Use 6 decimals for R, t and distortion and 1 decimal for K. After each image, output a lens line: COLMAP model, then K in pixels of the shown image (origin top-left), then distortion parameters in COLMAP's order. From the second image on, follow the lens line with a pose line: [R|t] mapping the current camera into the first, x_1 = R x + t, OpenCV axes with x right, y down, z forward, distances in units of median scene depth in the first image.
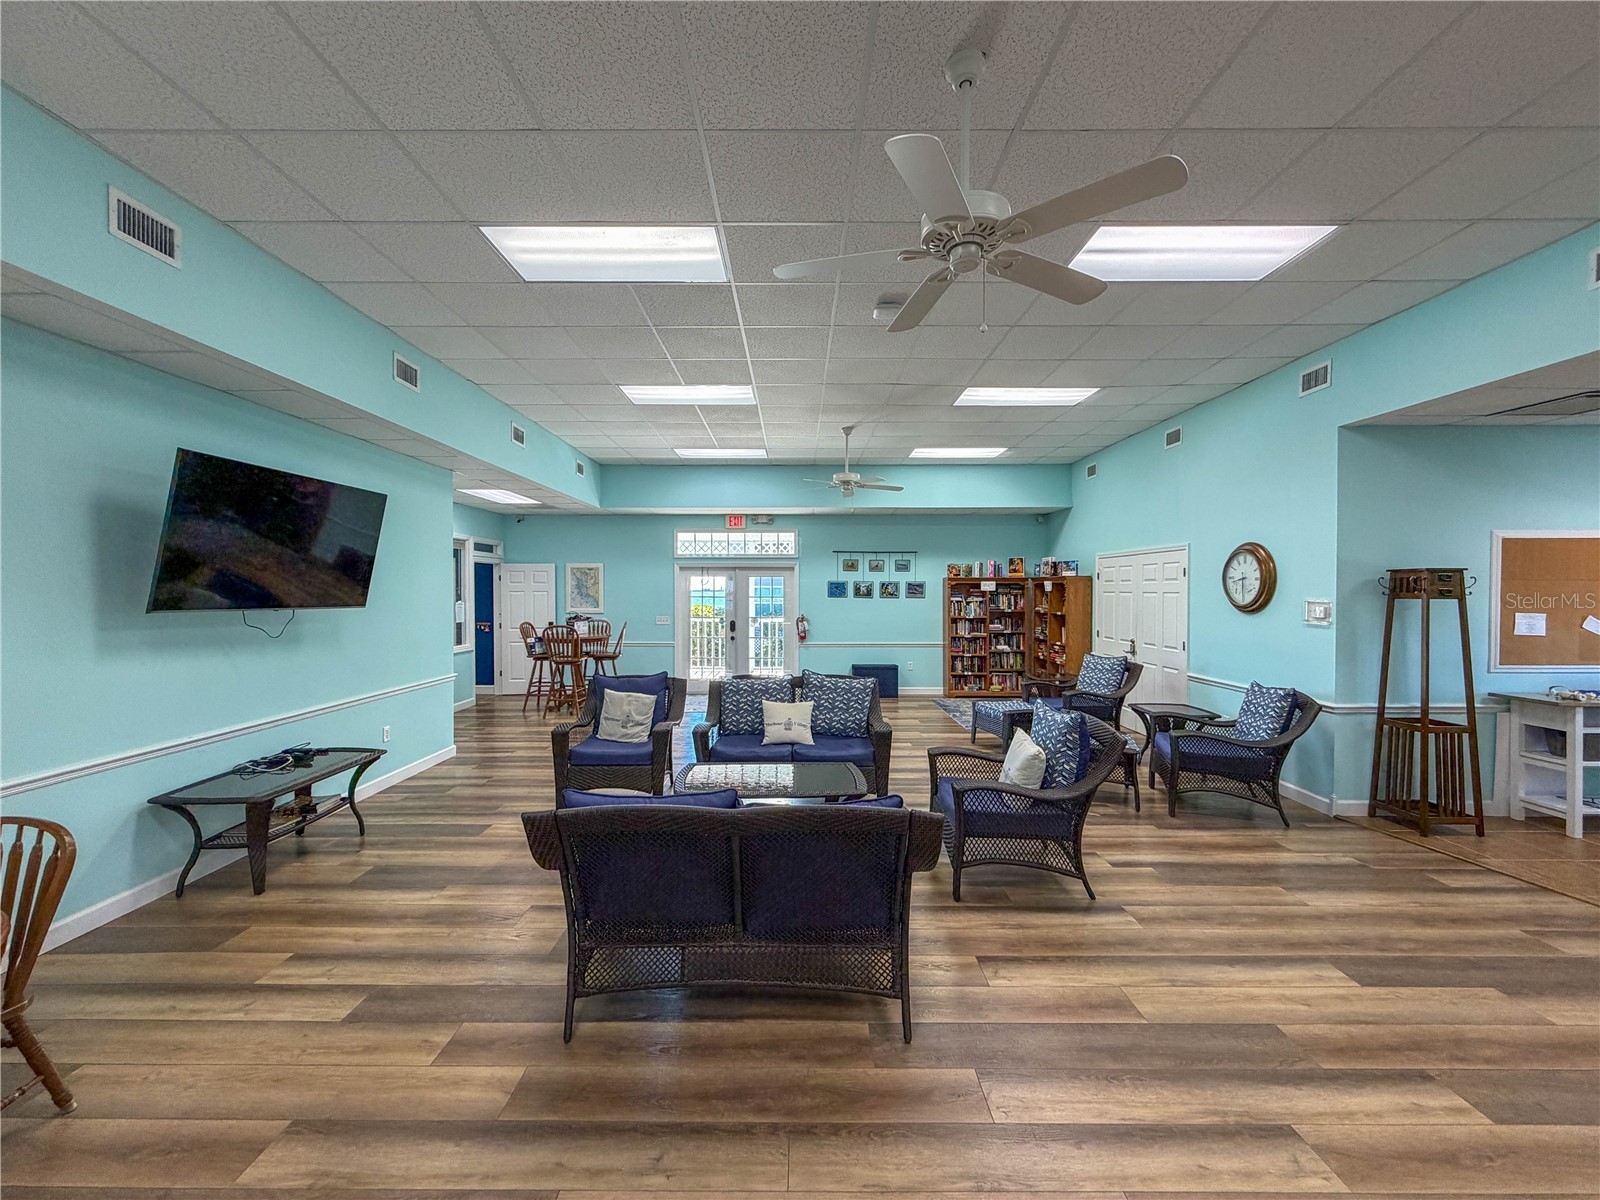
lens RADIAL K [[643.4, 0, 795.5], [0, 643.4, 594.6], [0, 0, 1]] dist [0.000155, -0.000009]
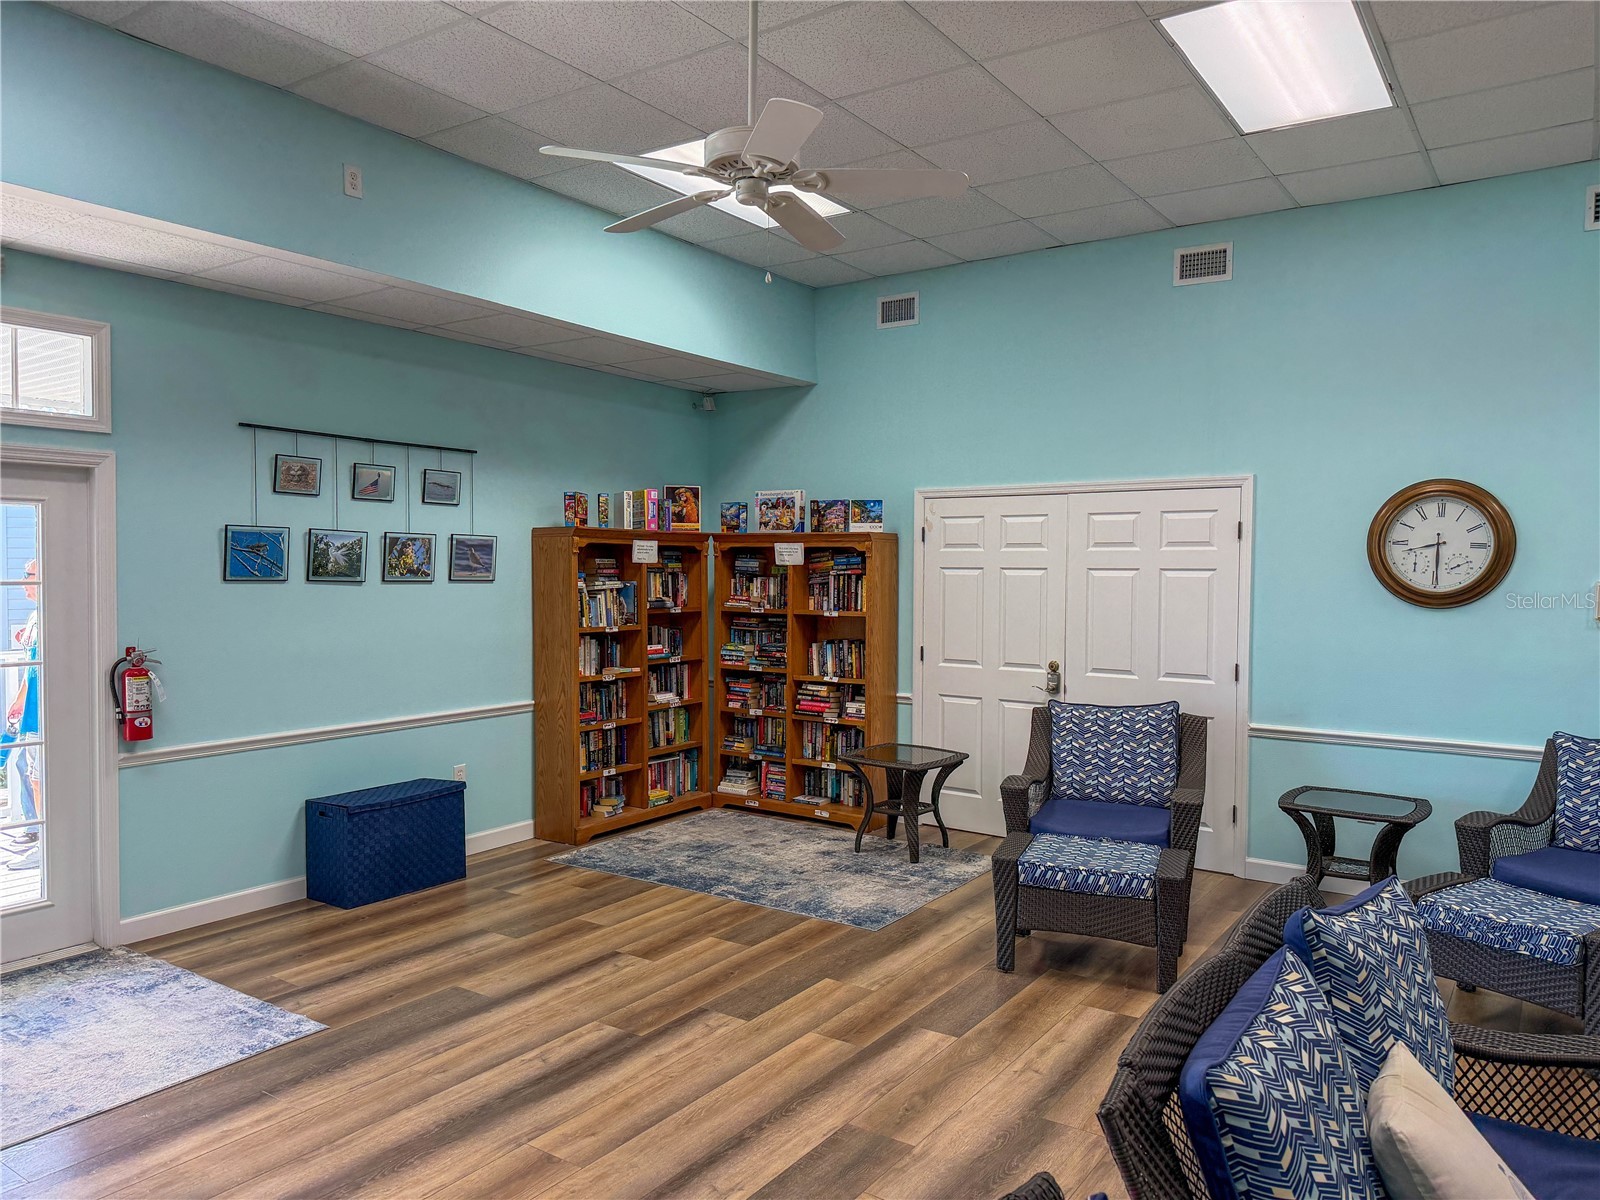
lens RADIAL K [[1085.8, 0, 803.6], [0, 1085.8, 604.7], [0, 0, 1]] dist [0.012760, 0.000419]
pose [[0.570996, -0.024326, 0.820593, -0.203109], [-0.001574, 0.999527, 0.030726, -0.001048], [-0.820952, -0.018837, 0.570687, 0.510129]]
